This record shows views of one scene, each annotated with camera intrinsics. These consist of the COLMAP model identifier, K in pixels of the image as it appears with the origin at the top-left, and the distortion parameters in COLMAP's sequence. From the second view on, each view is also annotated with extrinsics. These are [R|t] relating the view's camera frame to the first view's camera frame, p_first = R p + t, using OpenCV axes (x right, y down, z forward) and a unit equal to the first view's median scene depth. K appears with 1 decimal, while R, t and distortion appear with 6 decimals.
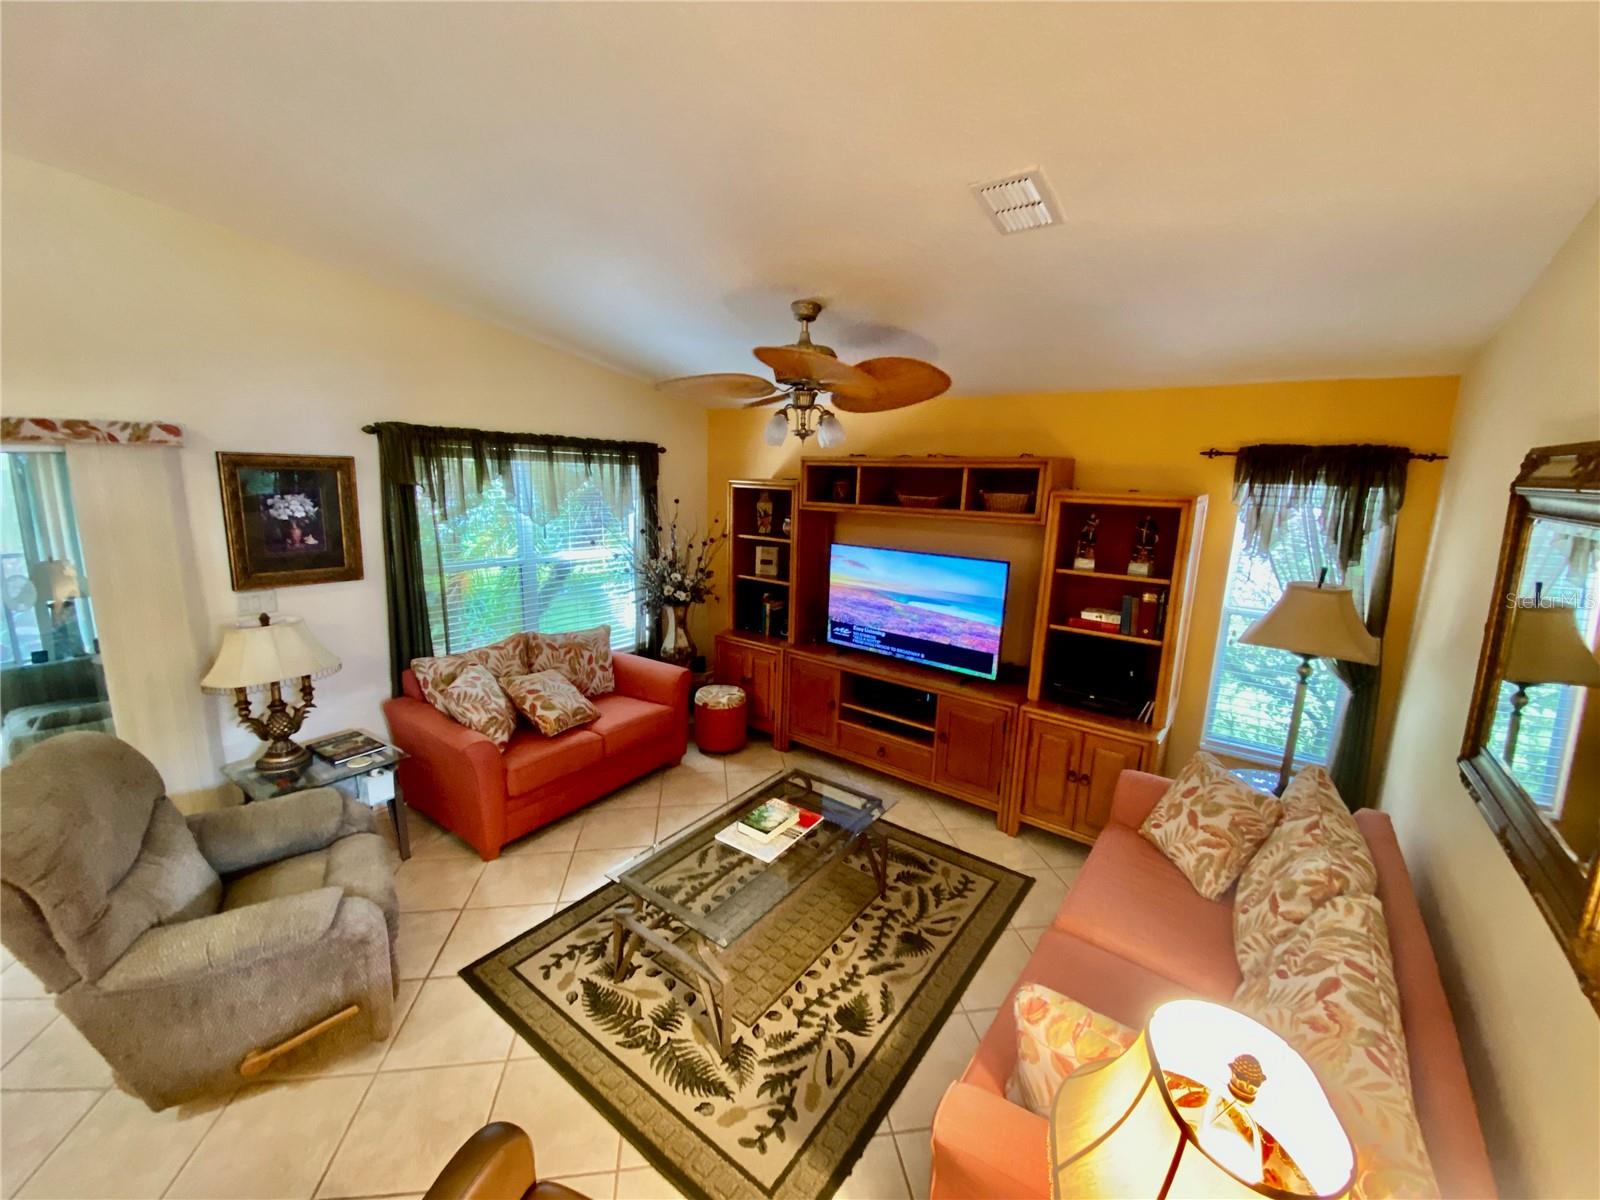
lens RADIAL K [[641.3, 0, 798.7], [0, 641.3, 602.8], [0, 0, 1]] dist [0.021881, -0.020645]
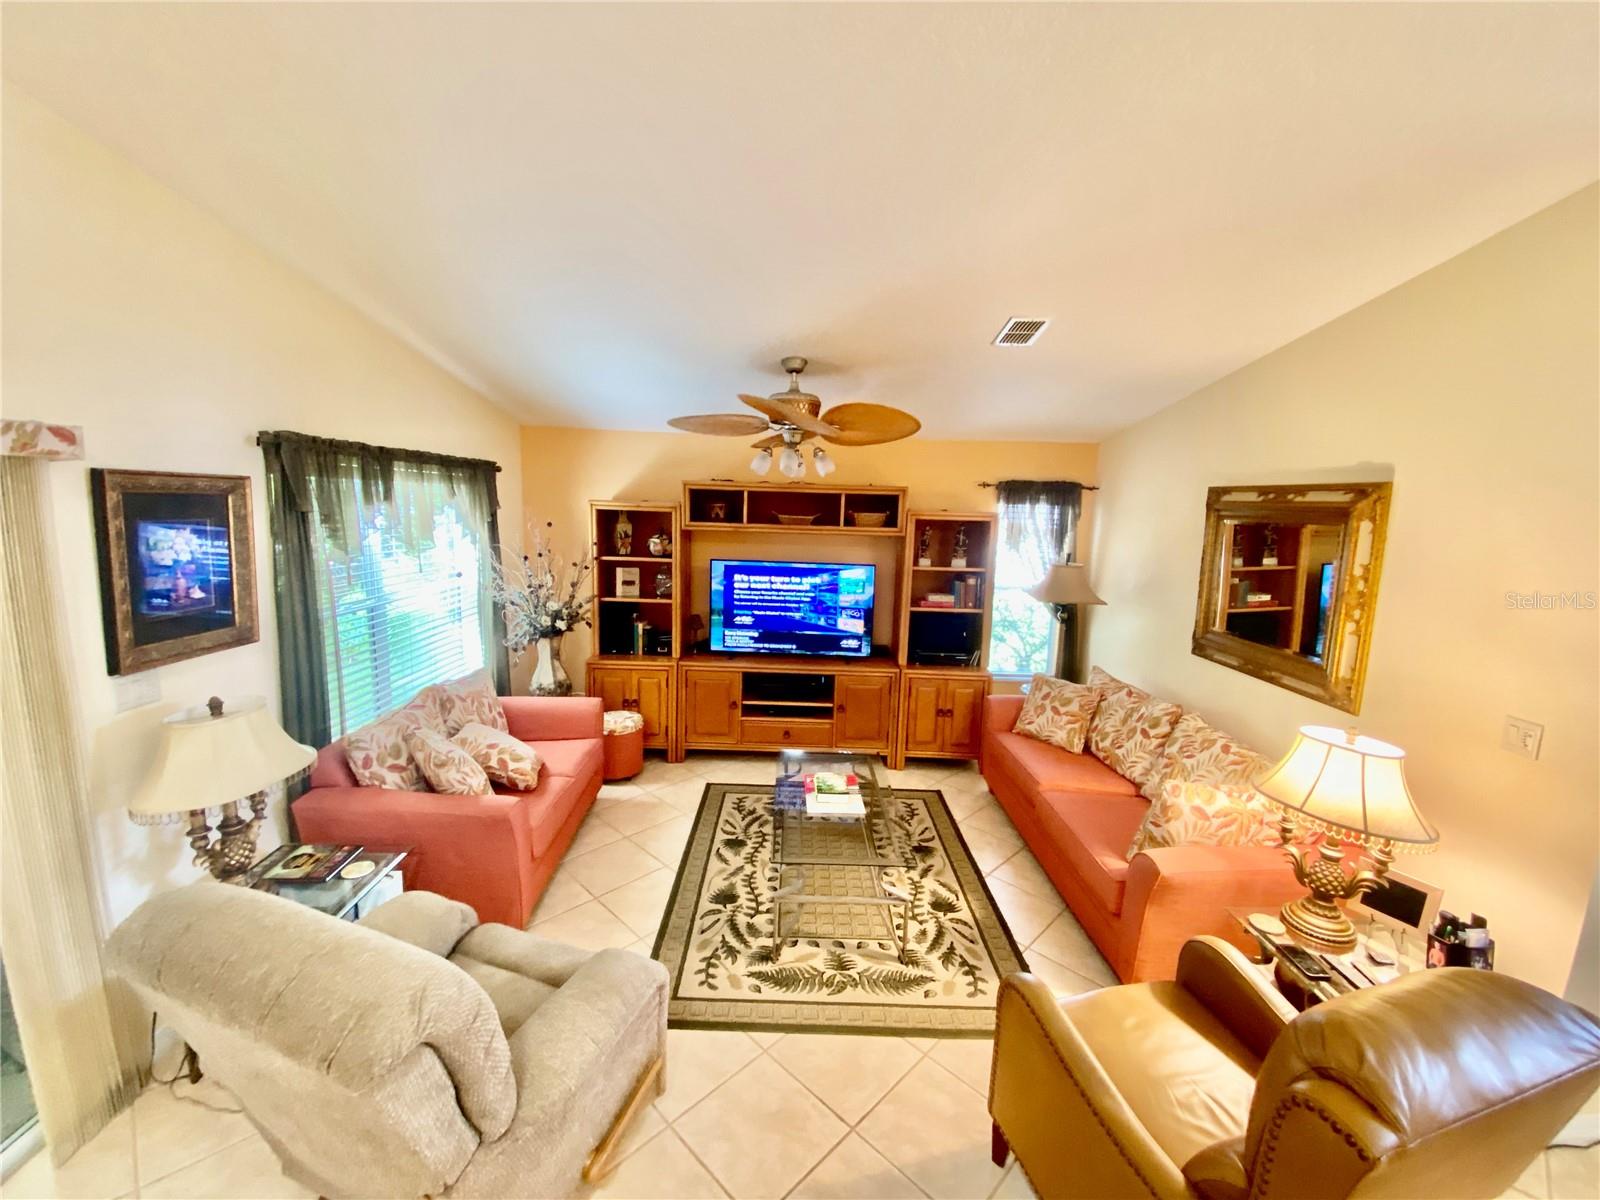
lens RADIAL K [[641.7, 0, 799.4], [0, 641.7, 599.8], [0, 0, 1]] dist [0.027345, -0.020248]
pose [[0.802039, -0.094540, 0.589741, -0.644761], [0.112275, 0.993655, 0.006599, -0.019948], [-0.586624, 0.060920, 0.807565, 0.040129]]
